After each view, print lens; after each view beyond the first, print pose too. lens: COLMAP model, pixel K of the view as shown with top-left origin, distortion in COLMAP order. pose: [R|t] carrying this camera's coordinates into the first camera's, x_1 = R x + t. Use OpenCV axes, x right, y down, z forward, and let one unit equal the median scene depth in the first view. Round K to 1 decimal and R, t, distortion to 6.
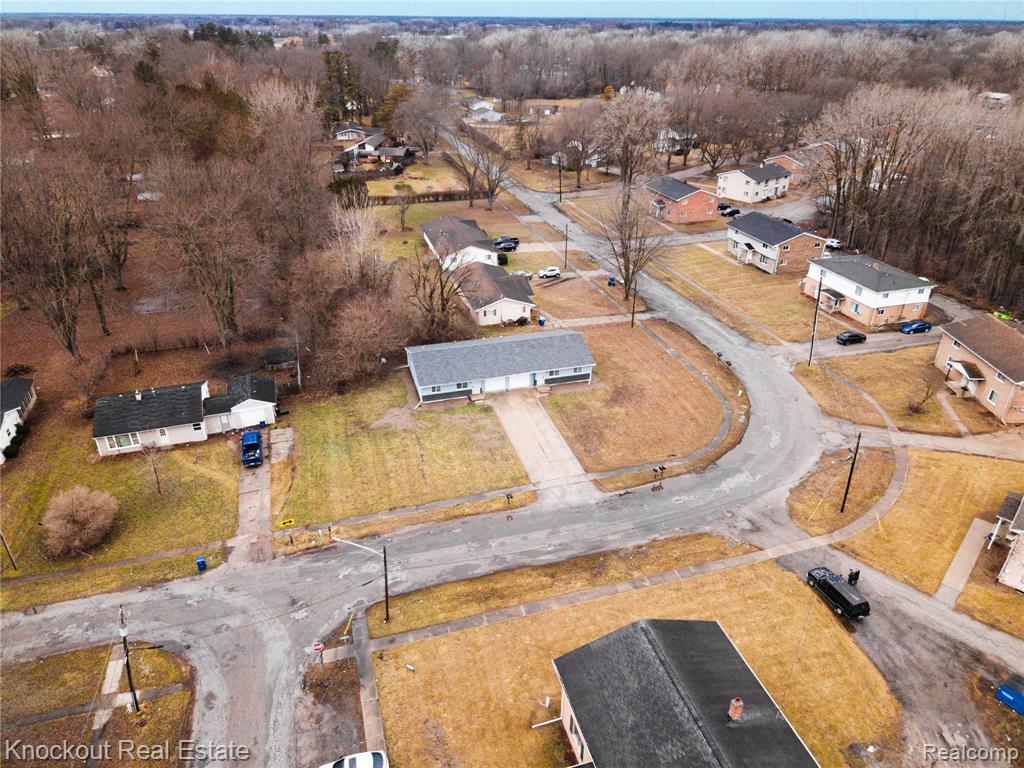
lens RADIAL K [[692.2, 0, 512.0], [0, 692.2, 384.0], [0, 0, 1]] dist [0.004583, -0.003519]
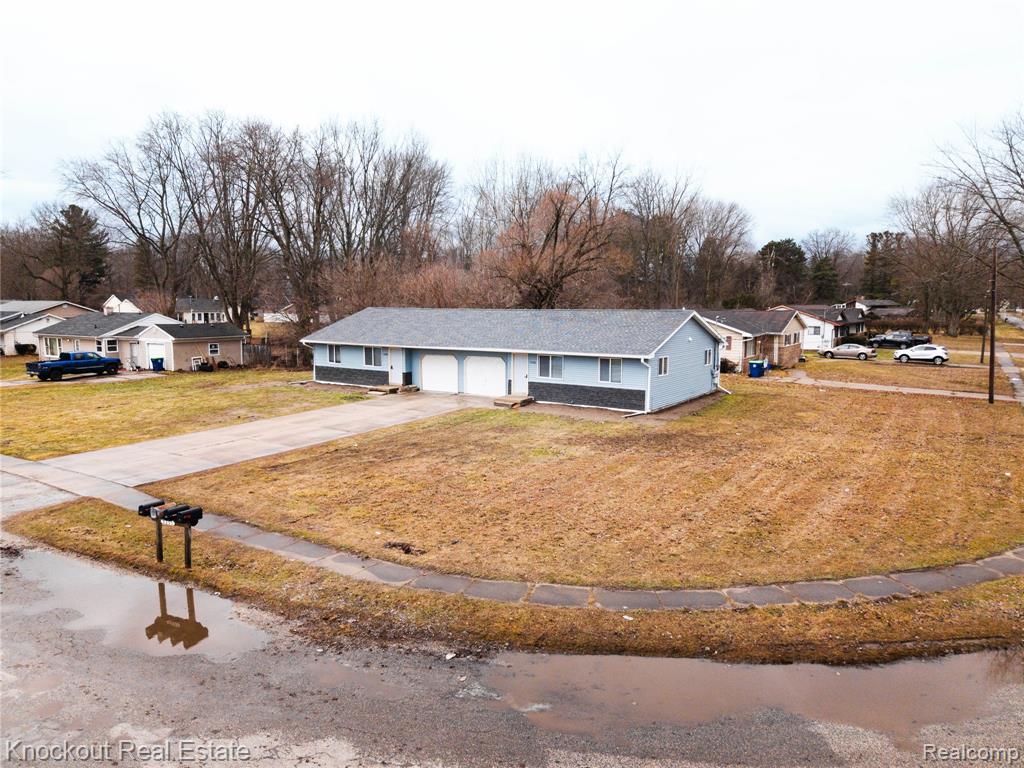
lens RADIAL K [[688.5, 0, 512.0], [0, 688.5, 384.0], [0, 0, 1]] dist [-0.002436, 0.001161]
pose [[0.640962, 0.084111, -0.762950, 0.410646], [-0.358914, 0.911461, -0.201044, 0.091853], [0.678490, 0.402695, 0.614401, 0.912439]]
